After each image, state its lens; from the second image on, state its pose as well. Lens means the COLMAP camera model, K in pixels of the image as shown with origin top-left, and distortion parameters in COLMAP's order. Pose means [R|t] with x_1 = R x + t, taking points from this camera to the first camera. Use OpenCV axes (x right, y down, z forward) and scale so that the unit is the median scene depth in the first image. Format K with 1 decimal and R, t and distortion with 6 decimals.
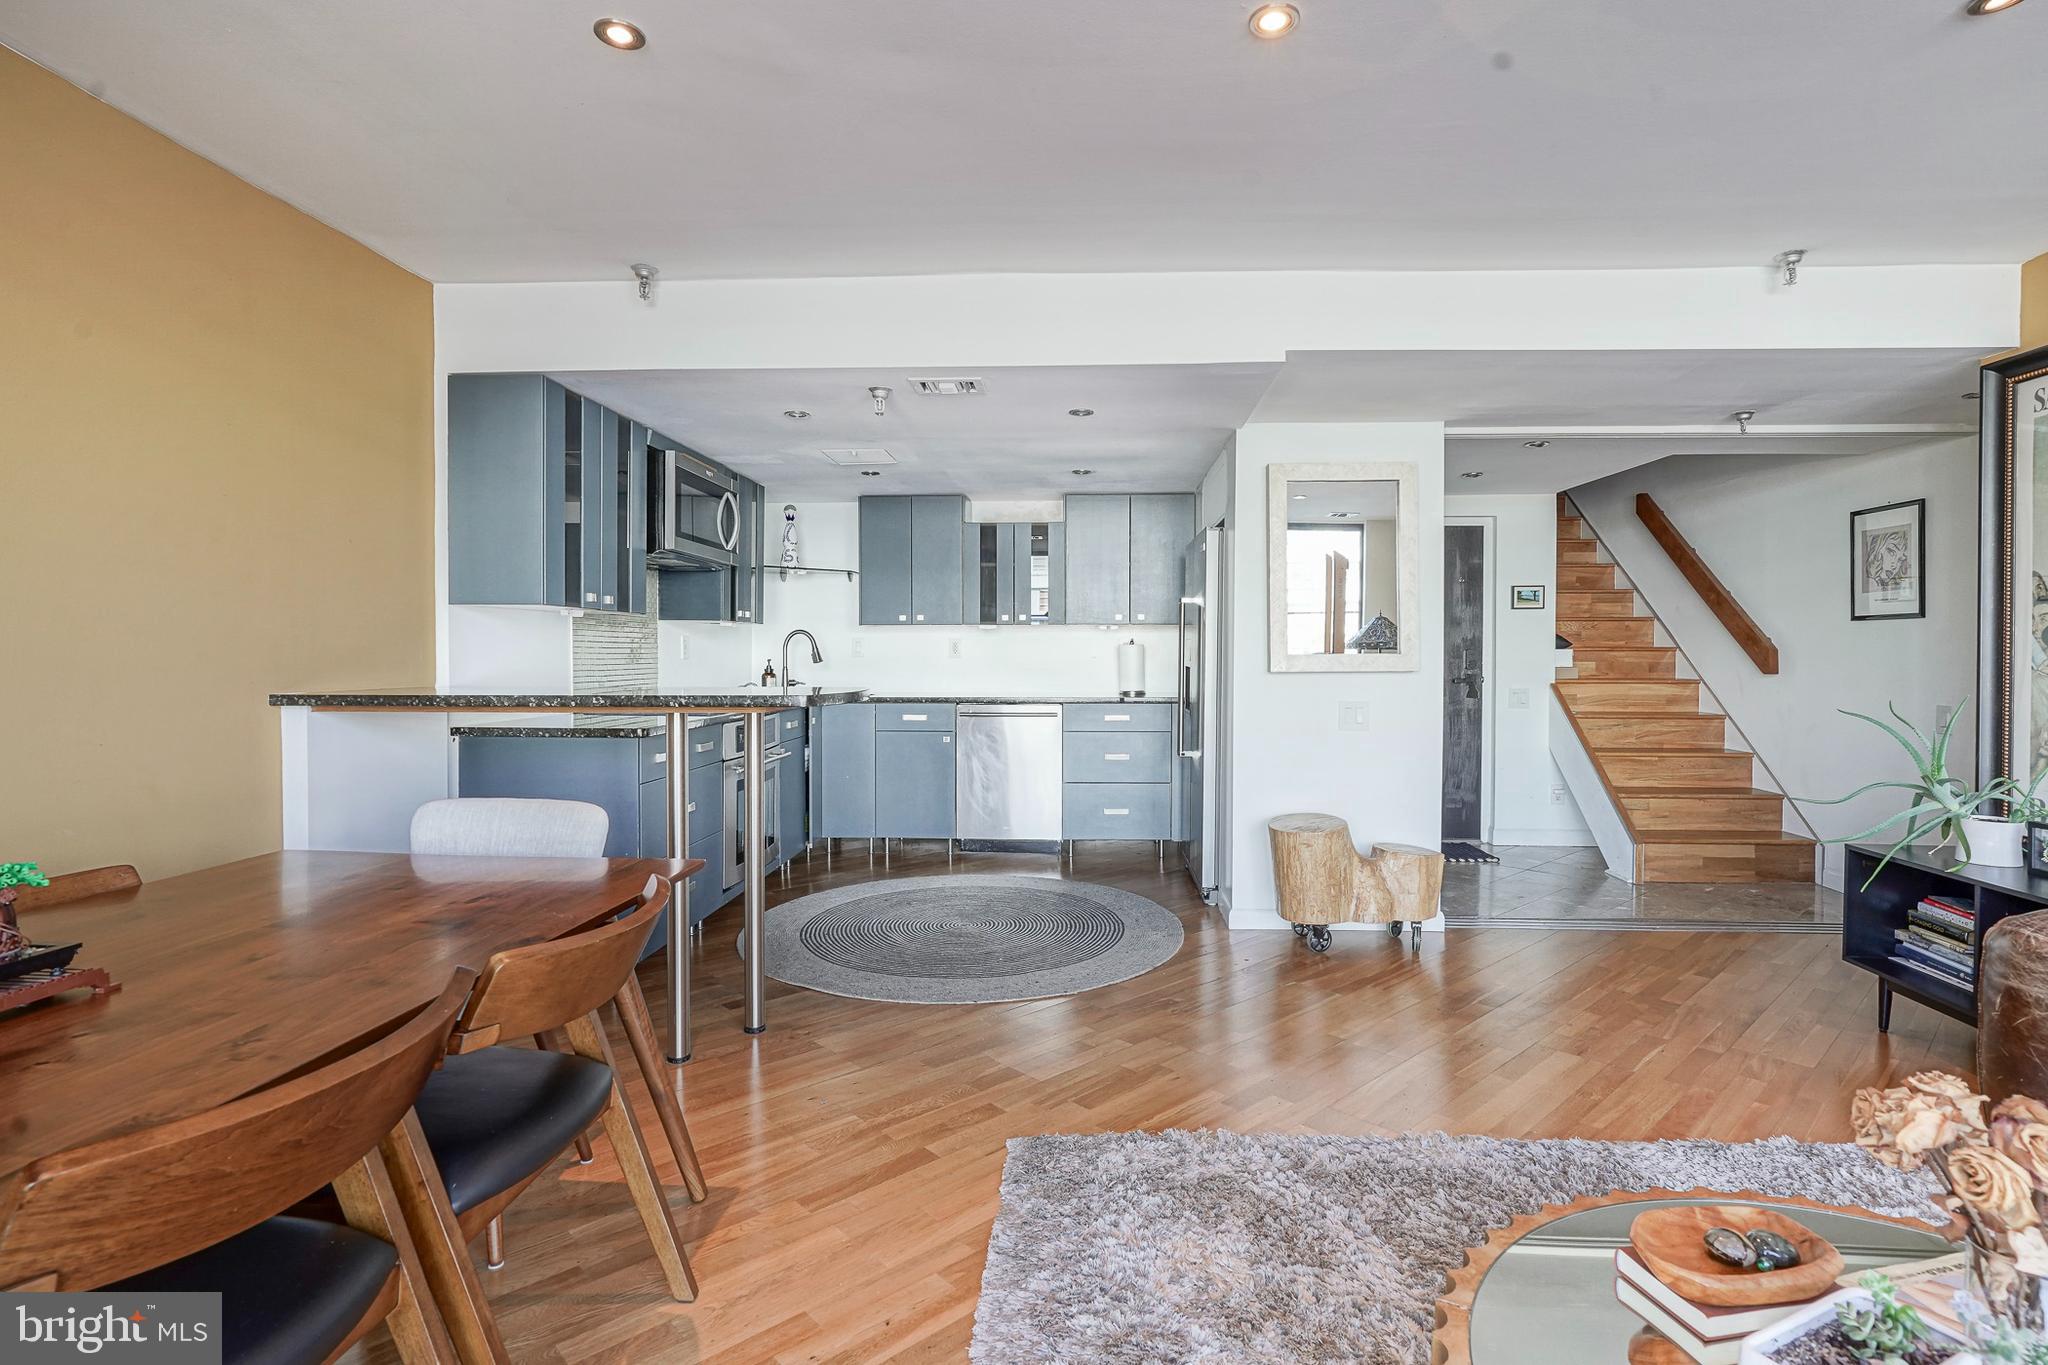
lens RADIAL K [[998.6, 0, 1050.9], [0, 998.6, 676.8], [0, 0, 1]] dist [-0.006154, 0.005713]
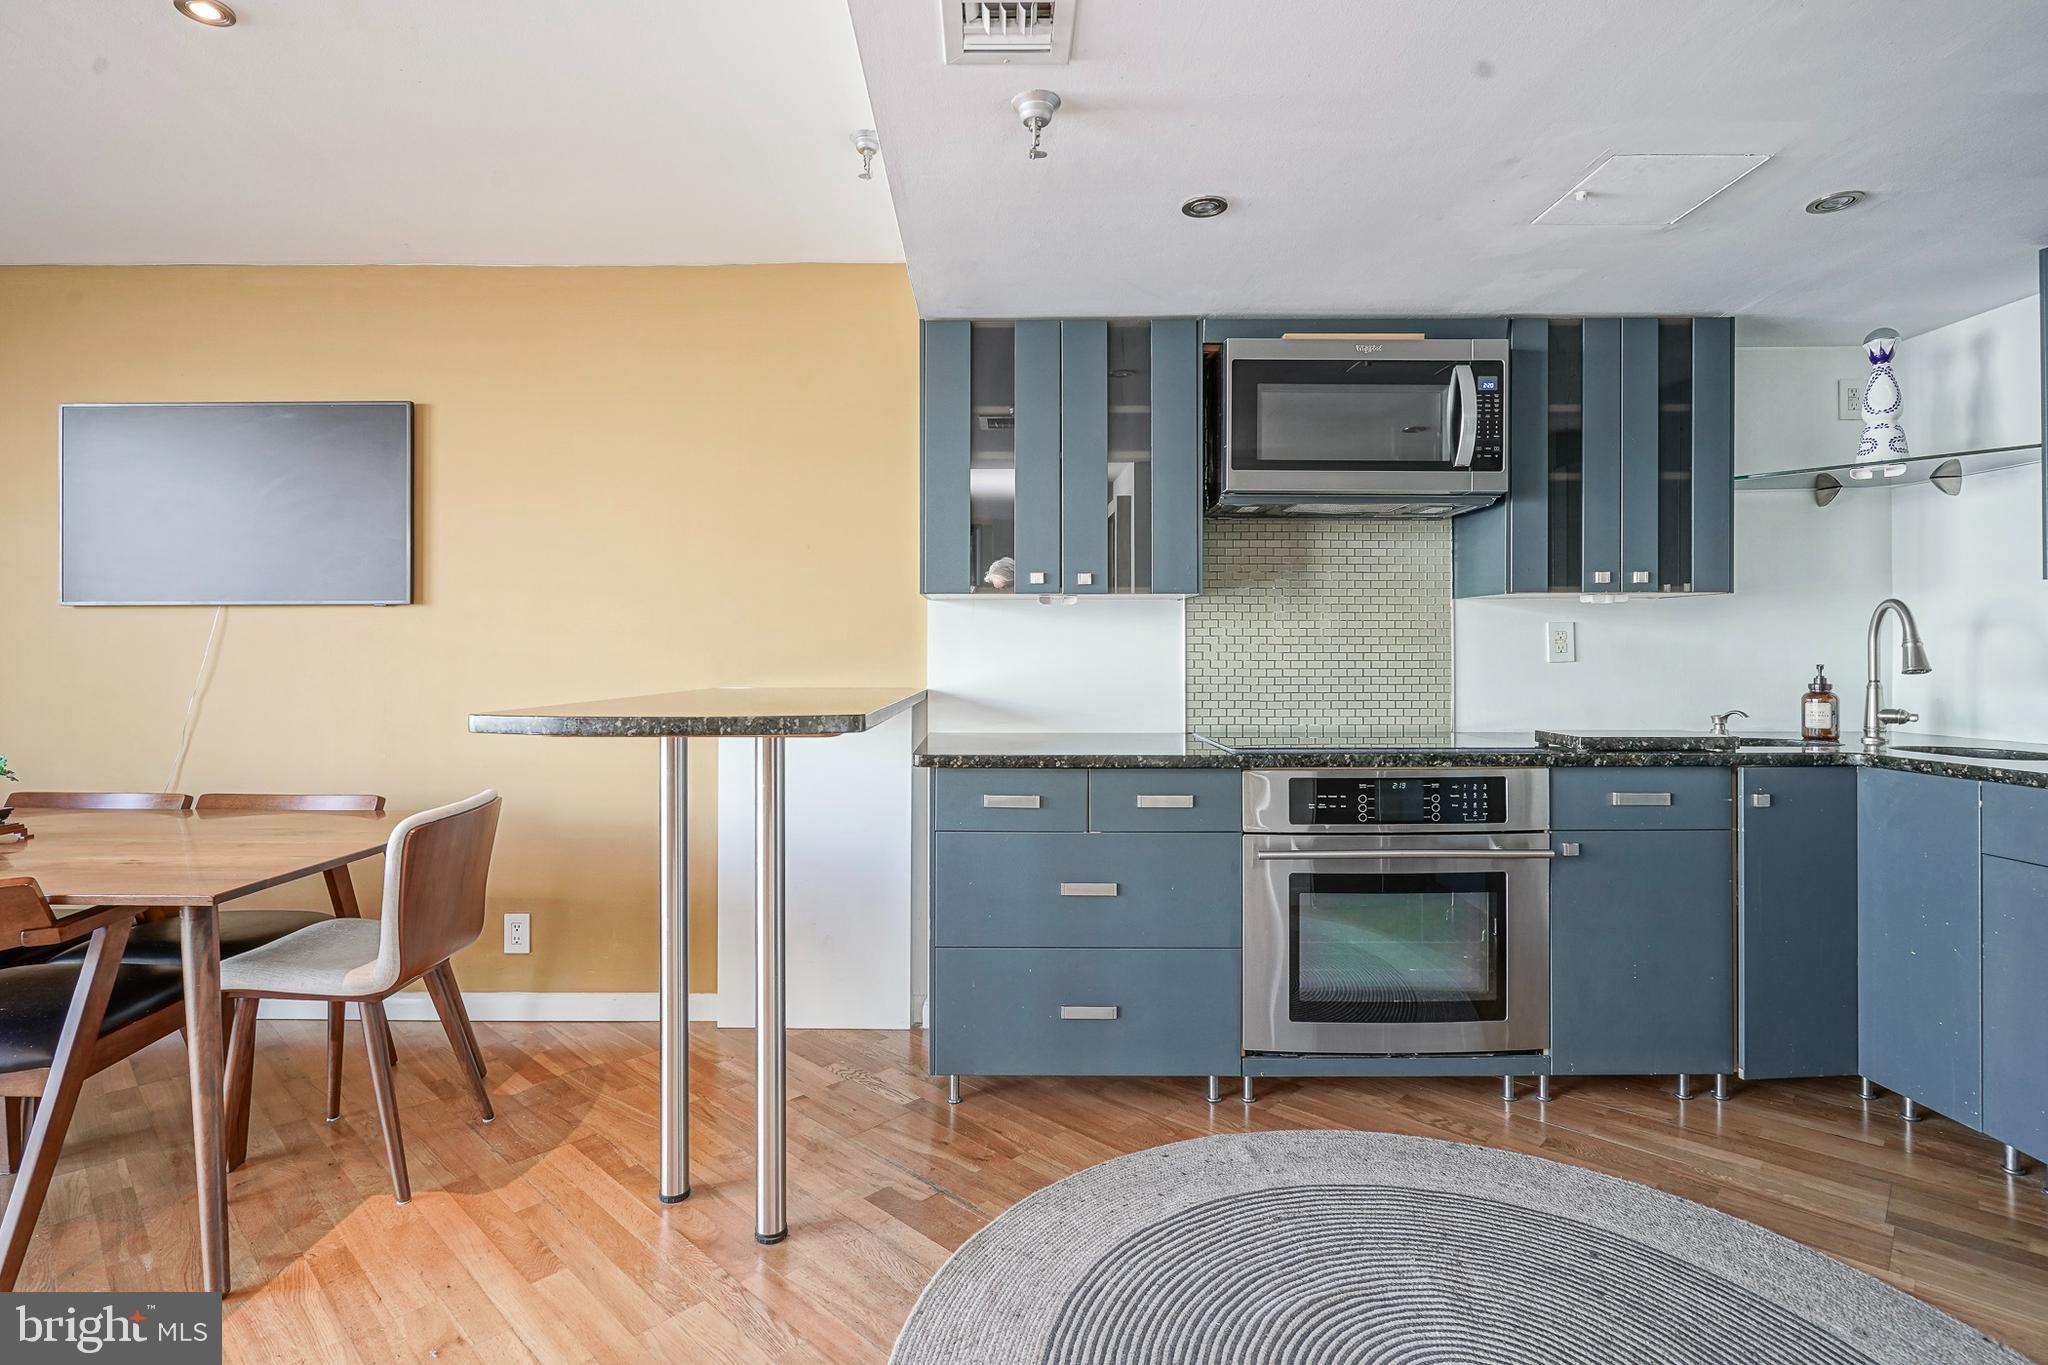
lens RADIAL K [[1022.6, 0, 1021.0], [0, 1022.6, 640.1], [0, 0, 1]] dist [-0.001570, 0.002307]
pose [[0.047154, -0.010334, -0.998834, 0.279198], [-0.021407, 0.999706, -0.011354, -0.021402], [0.998658, 0.021918, 0.046918, 0.857435]]
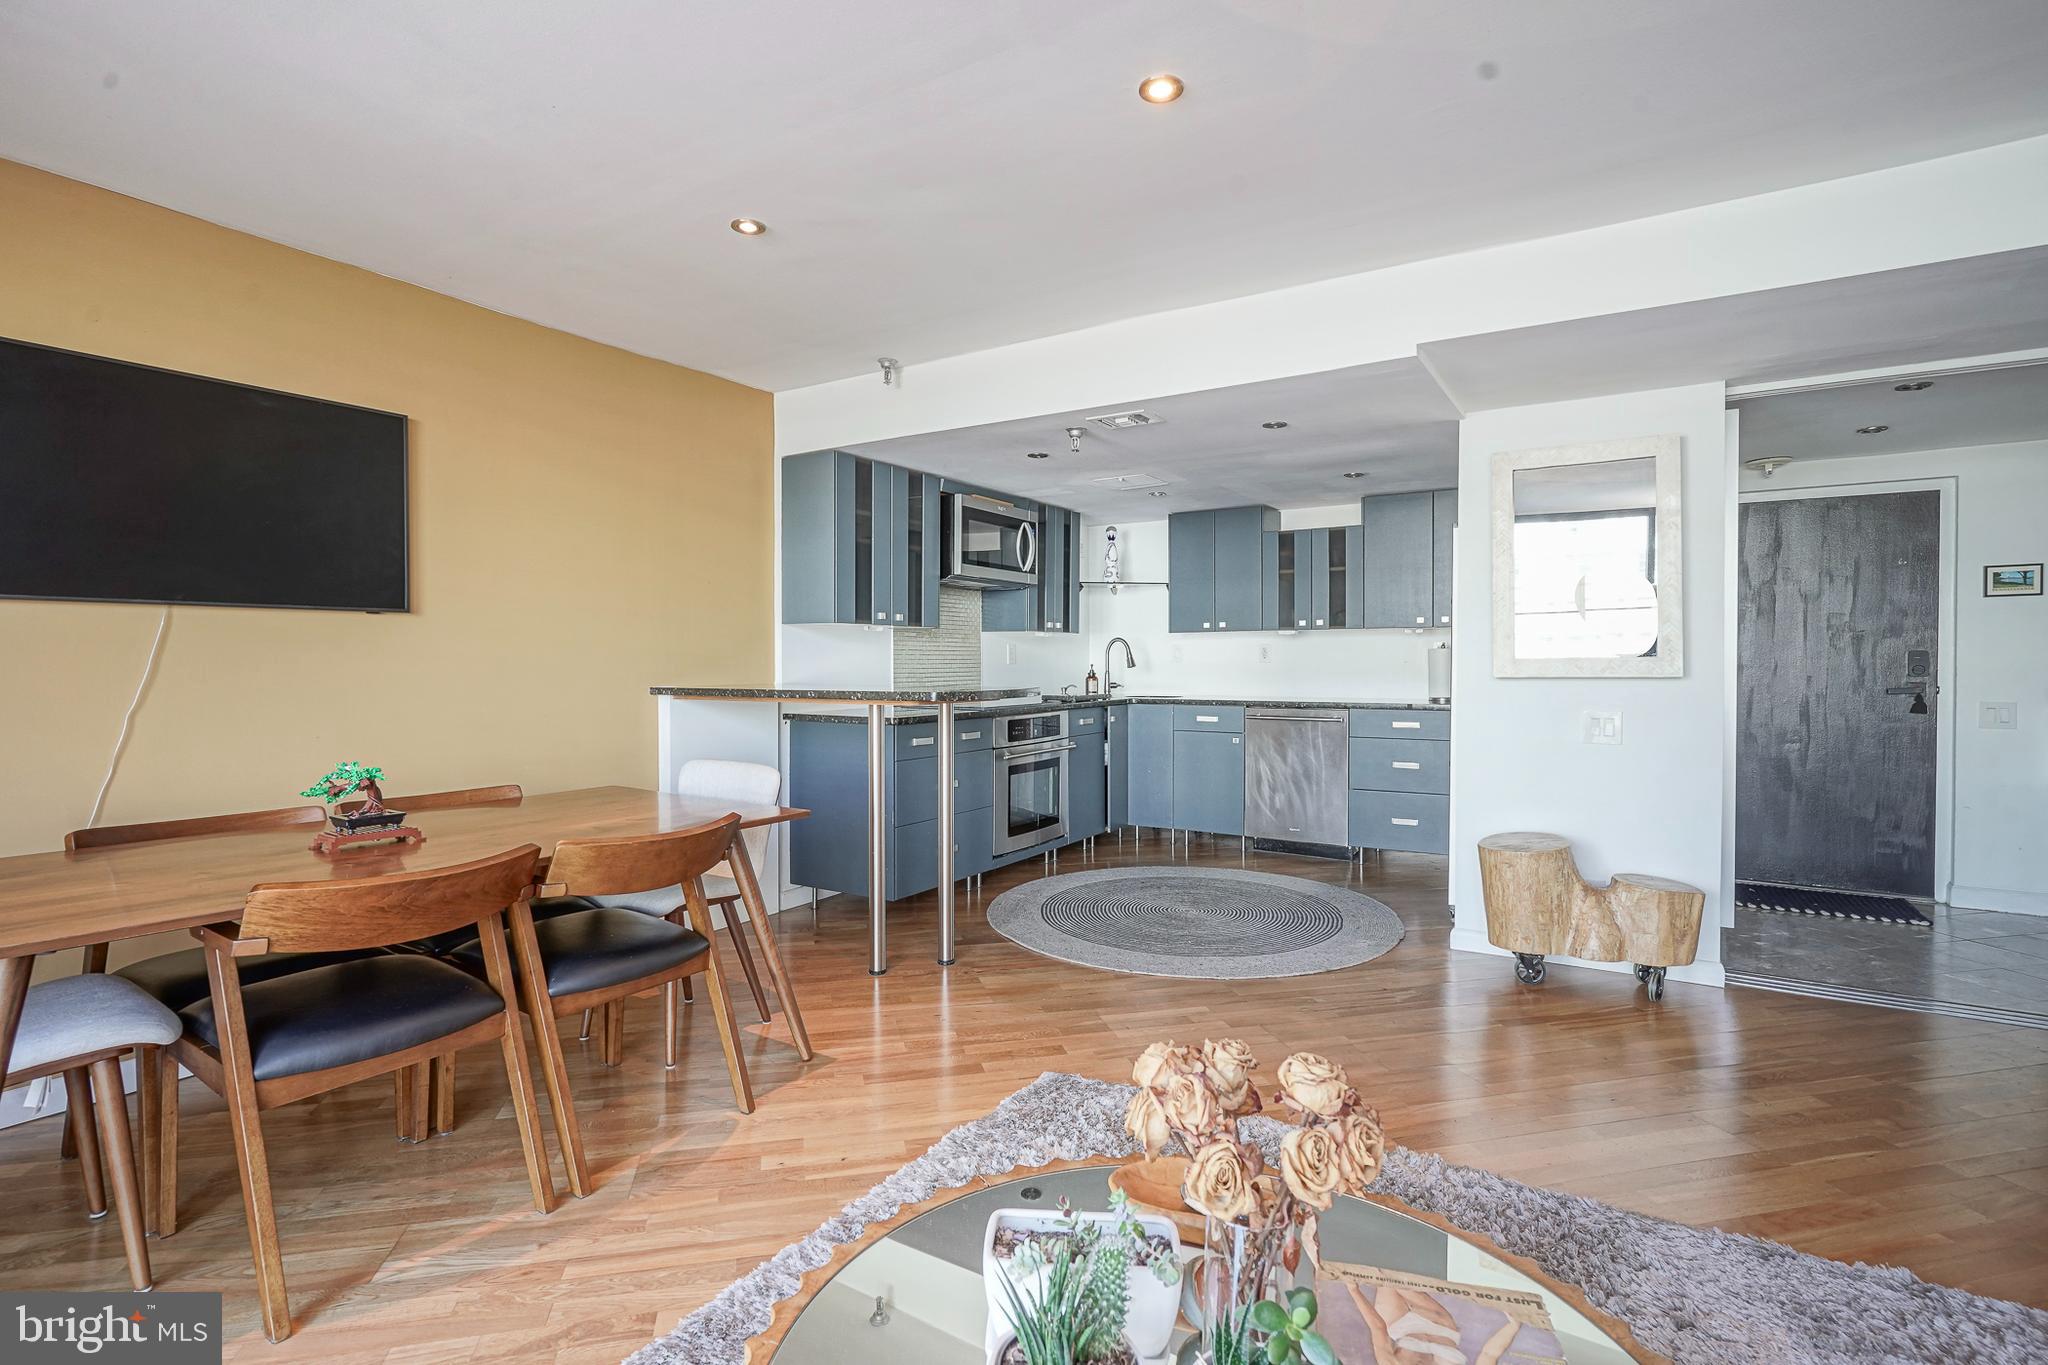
lens RADIAL K [[981.3, 0, 1016.6], [0, 981.3, 676.4], [0, 0, 1]] dist [-0.002123, 0.000056]
pose [[0.870380, 0.006098, -0.492343, 0.278173], [-0.008933, 0.999954, -0.003406, 0.001288], [0.492300, 0.007362, 0.870395, -0.014629]]
